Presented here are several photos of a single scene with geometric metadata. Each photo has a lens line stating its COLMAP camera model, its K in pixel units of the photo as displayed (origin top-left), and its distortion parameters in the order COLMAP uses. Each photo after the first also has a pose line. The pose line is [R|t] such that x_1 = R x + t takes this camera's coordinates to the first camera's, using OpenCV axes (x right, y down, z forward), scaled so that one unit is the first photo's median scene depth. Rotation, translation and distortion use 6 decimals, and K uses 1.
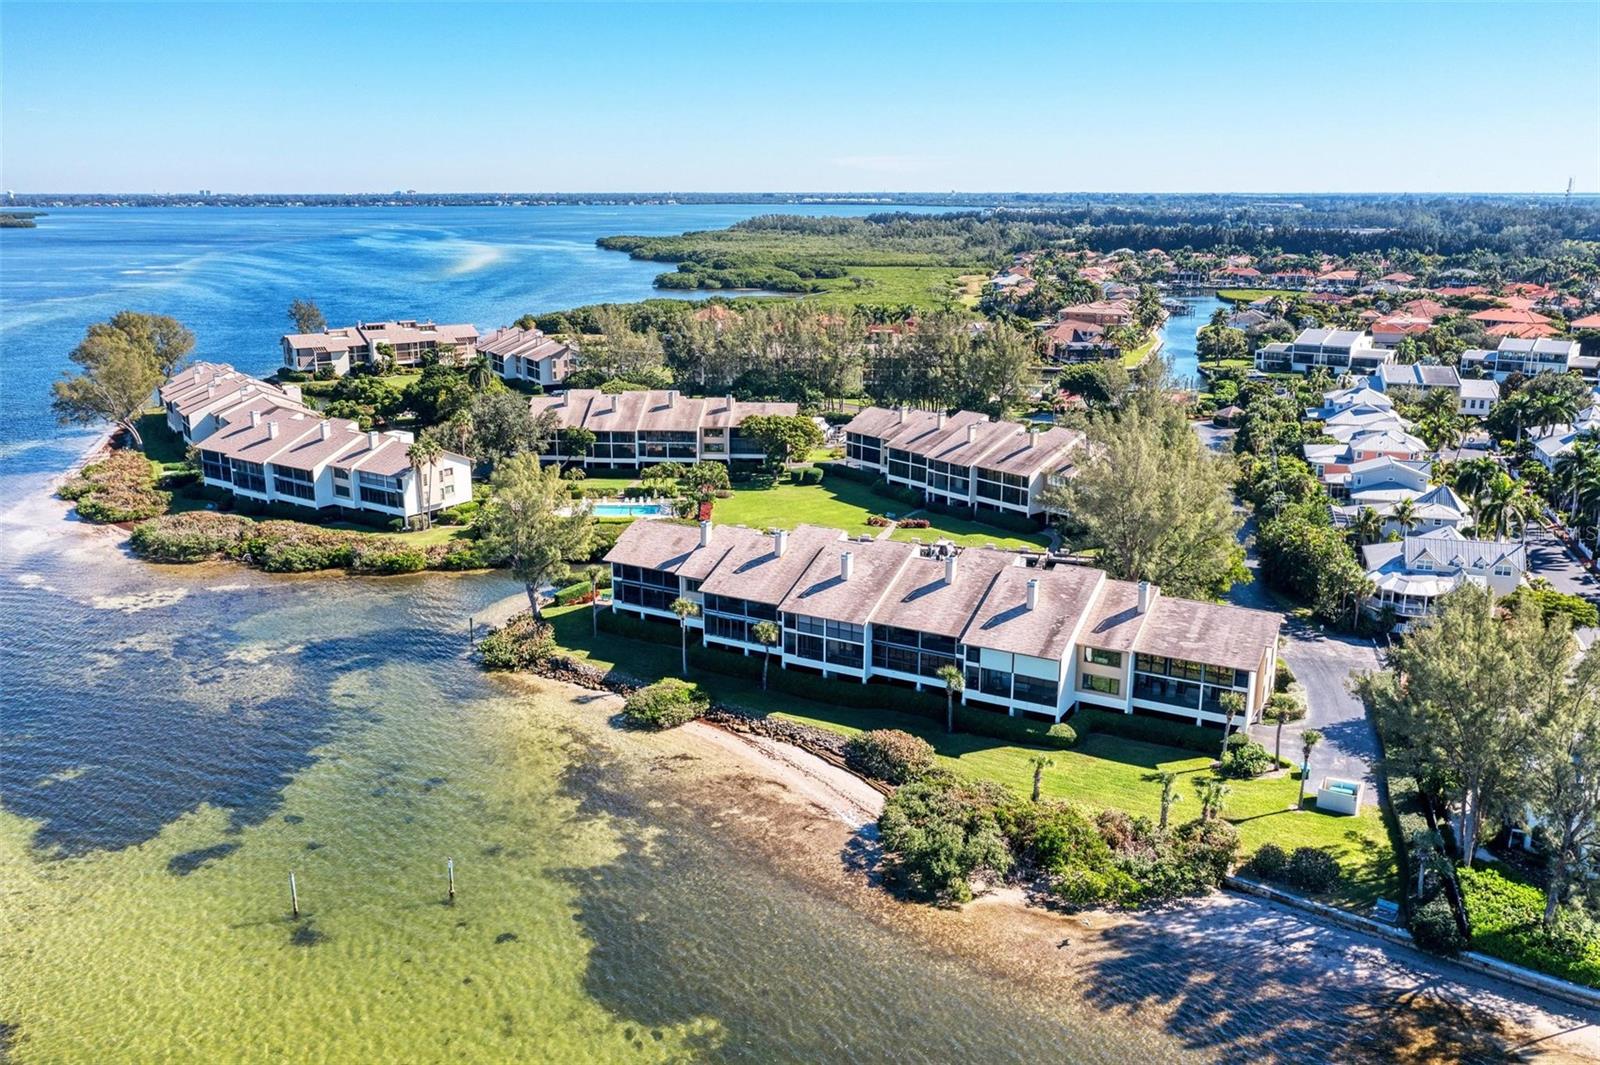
lens RADIAL K [[1295.0, 0, 792.3], [0, 1295.0, 536.4], [0, 0, 1]] dist [-0.005276, 0.002936]
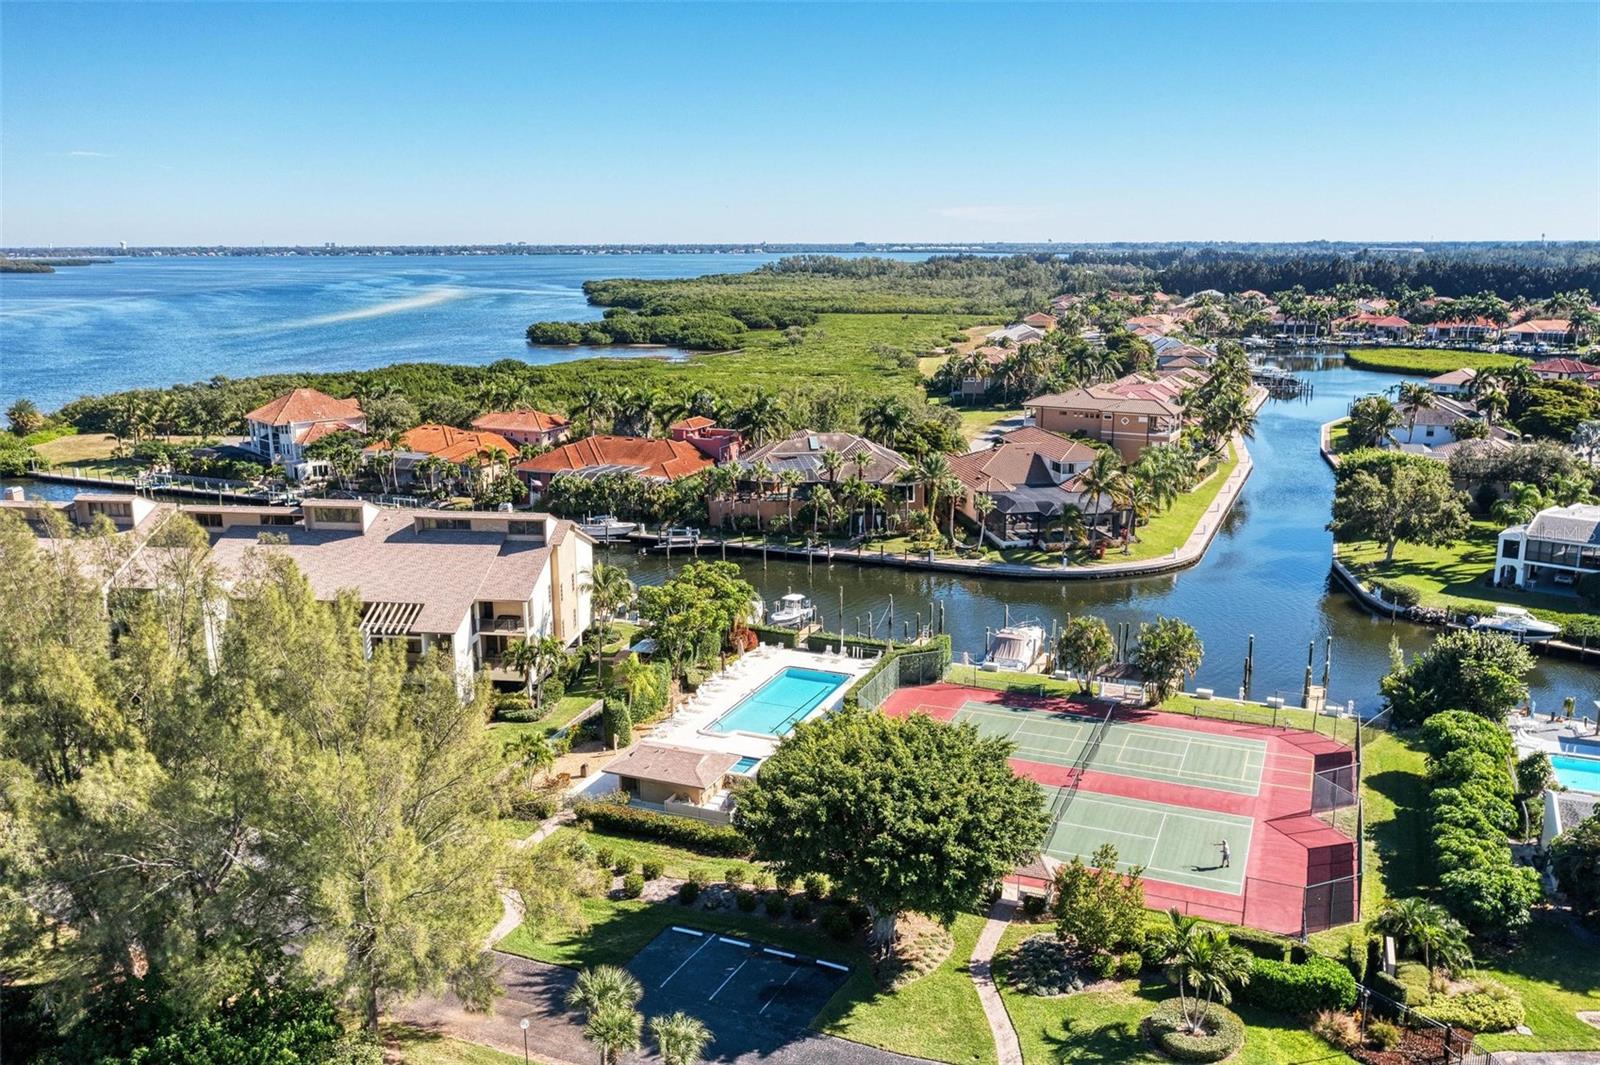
lens RADIAL K [[1295.0, 0, 792.3], [0, 1295.0, 536.4], [0, 0, 1]] dist [-0.005276, 0.002936]
pose [[0.997230, 0.012885, -0.073253, 0.189351], [-0.015582, 0.999217, -0.036375, -0.129365], [0.072727, 0.037416, 0.996650, 0.635016]]
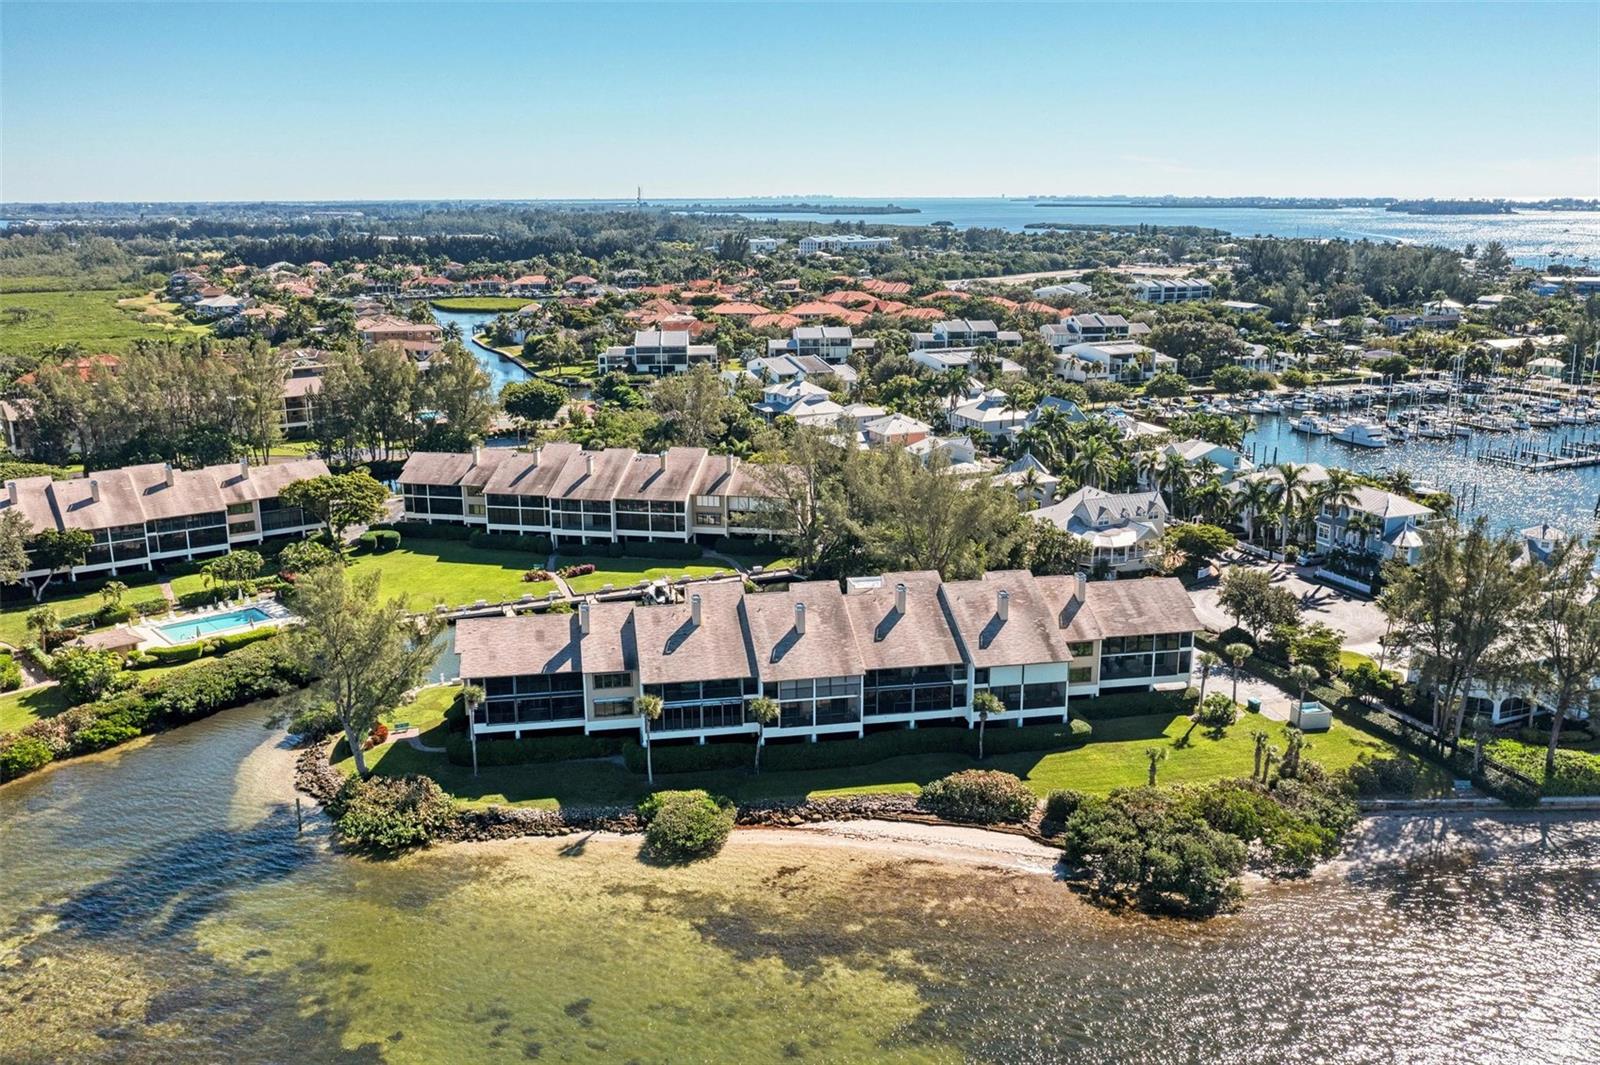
lens RADIAL K [[1295.0, 0, 792.3], [0, 1295.0, 536.4], [0, 0, 1]] dist [-0.005276, 0.002936]
pose [[0.767413, -0.165053, 0.619544, -0.192948], [0.168815, 0.984216, 0.053099, -0.030971], [-0.618530, 0.063840, 0.783164, 0.104138]]
